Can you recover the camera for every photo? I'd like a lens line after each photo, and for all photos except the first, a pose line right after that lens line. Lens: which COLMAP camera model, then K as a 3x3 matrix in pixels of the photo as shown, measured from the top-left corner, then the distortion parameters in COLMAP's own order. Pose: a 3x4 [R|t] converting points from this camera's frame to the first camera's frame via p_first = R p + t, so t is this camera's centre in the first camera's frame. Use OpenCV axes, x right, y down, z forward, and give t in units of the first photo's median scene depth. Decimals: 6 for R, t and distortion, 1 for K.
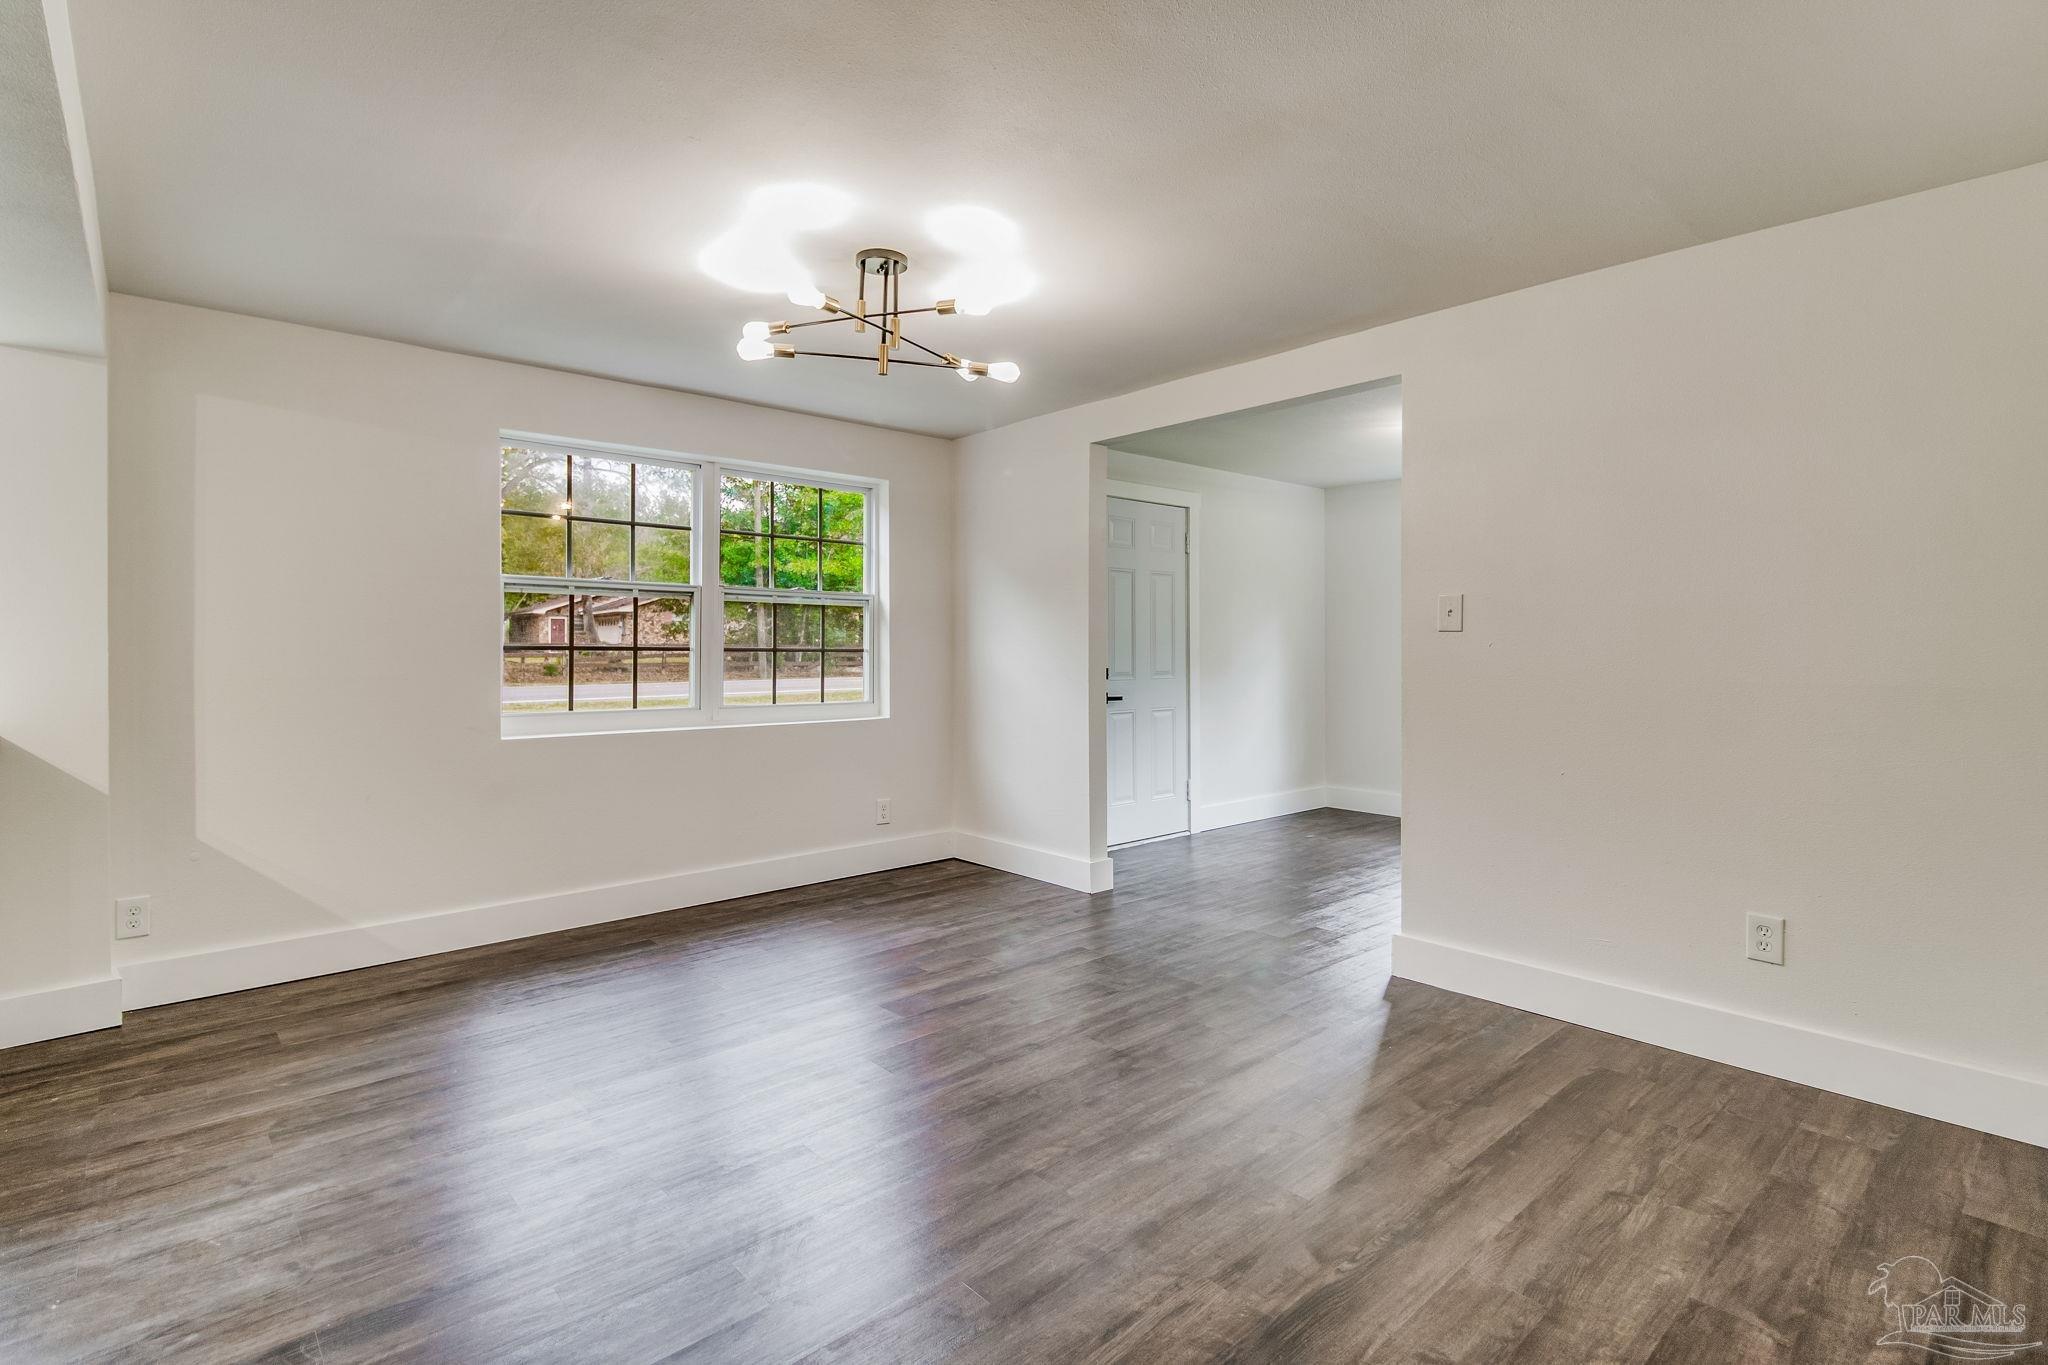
lens RADIAL K [[987.1, 0, 1023.0], [0, 987.1, 666.6], [0, 0, 1]] dist [0.004567, -0.004847]
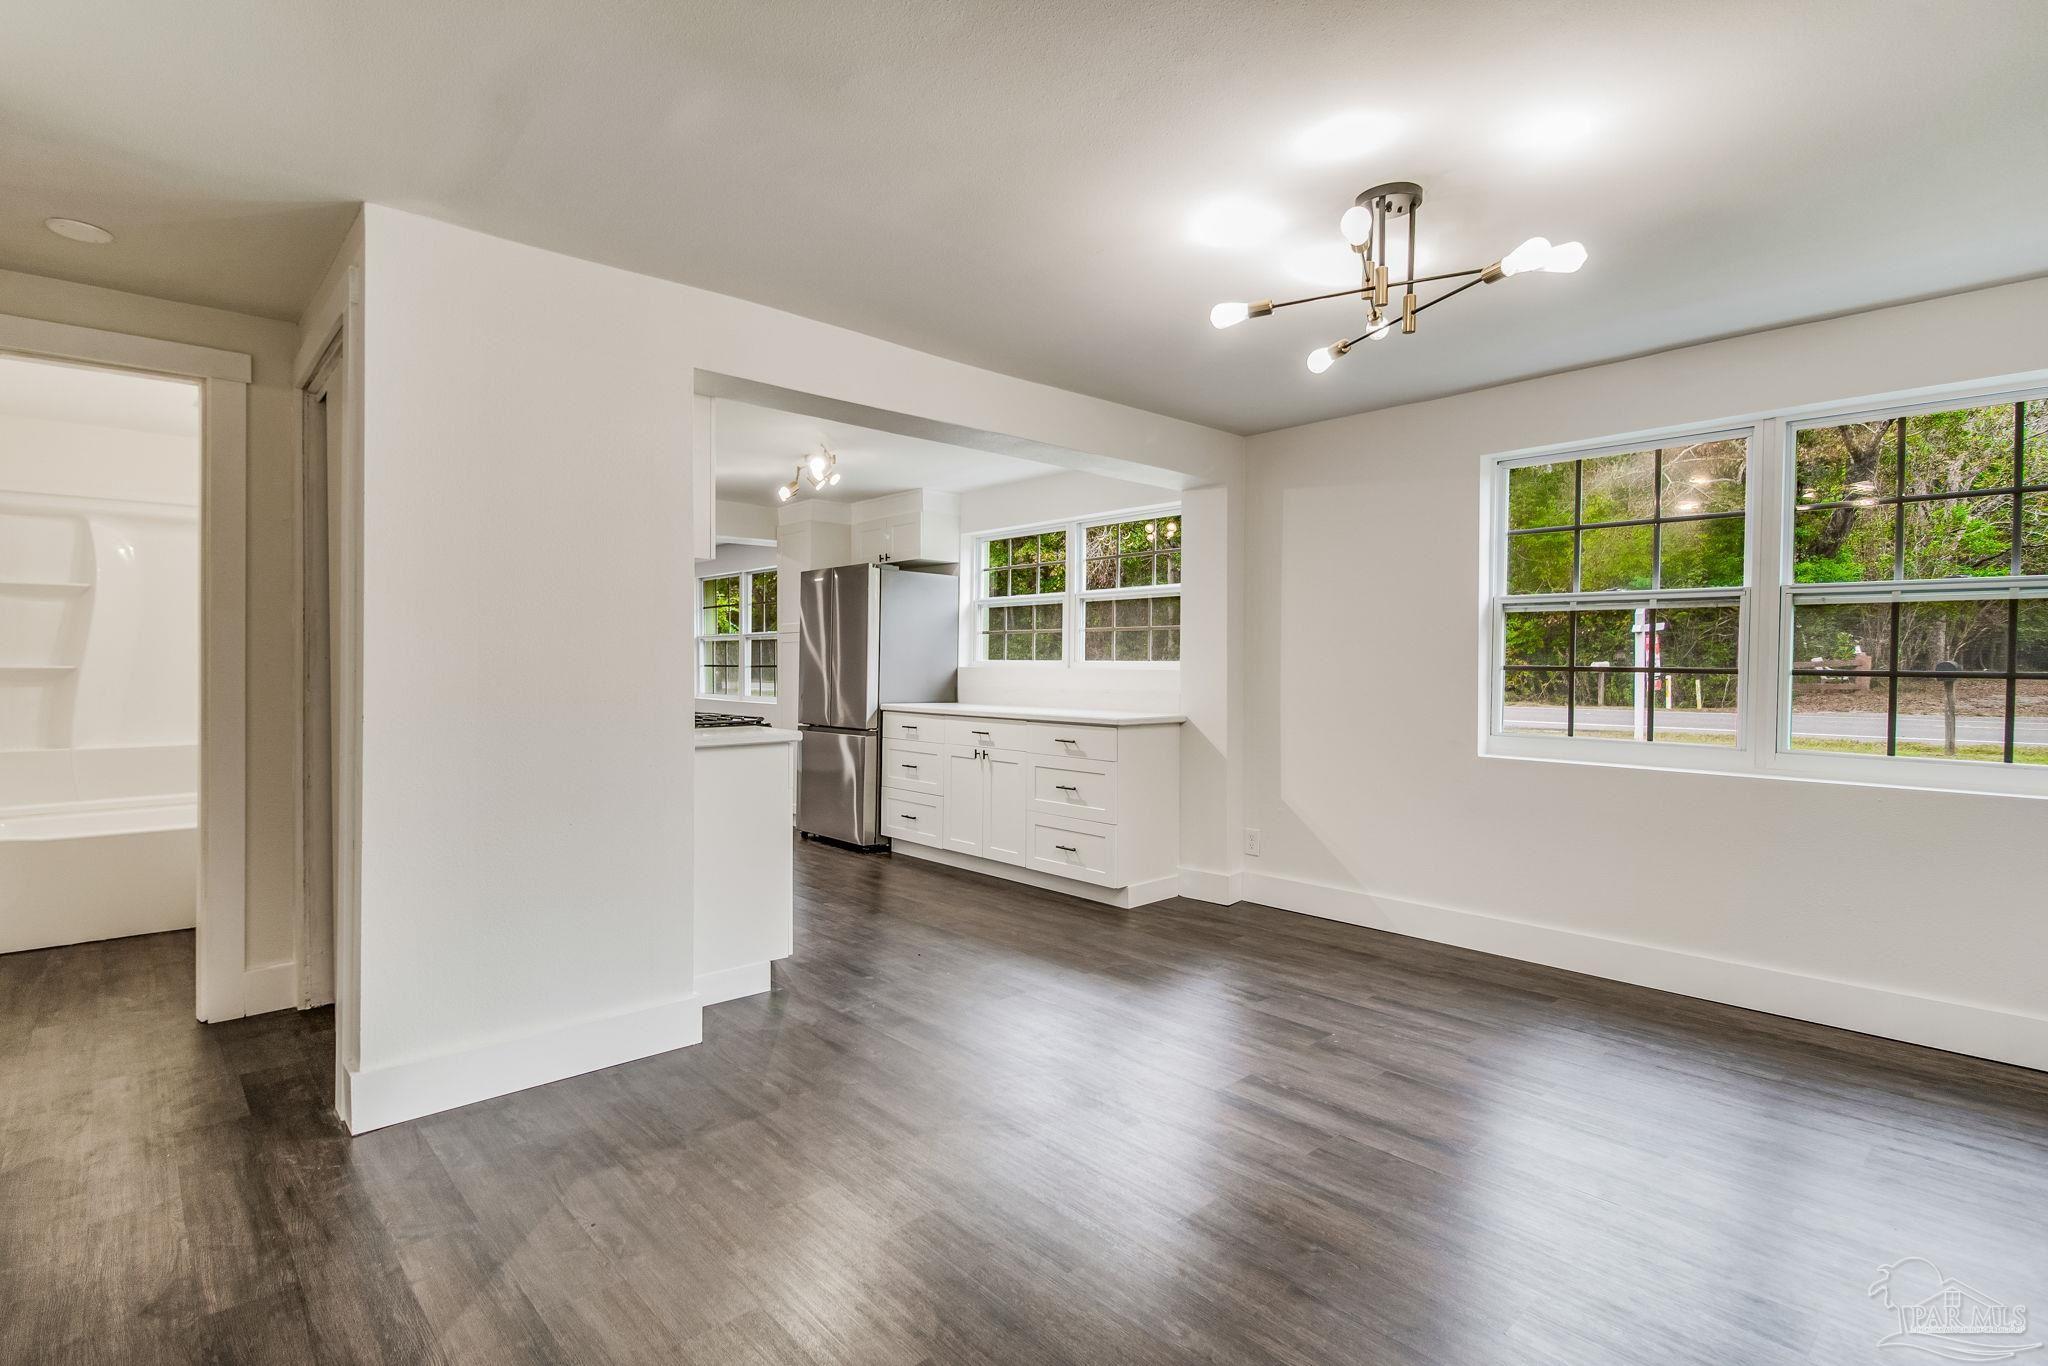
lens RADIAL K [[987.1, 0, 1006.6], [0, 987.1, 682.2], [0, 0, 1]] dist [0.004567, -0.004847]
pose [[-0.008553, 0.016118, -0.999834, 0.514599], [-0.029308, 0.999436, 0.016362, -0.005741], [0.999534, 0.029443, -0.008076, 0.513192]]
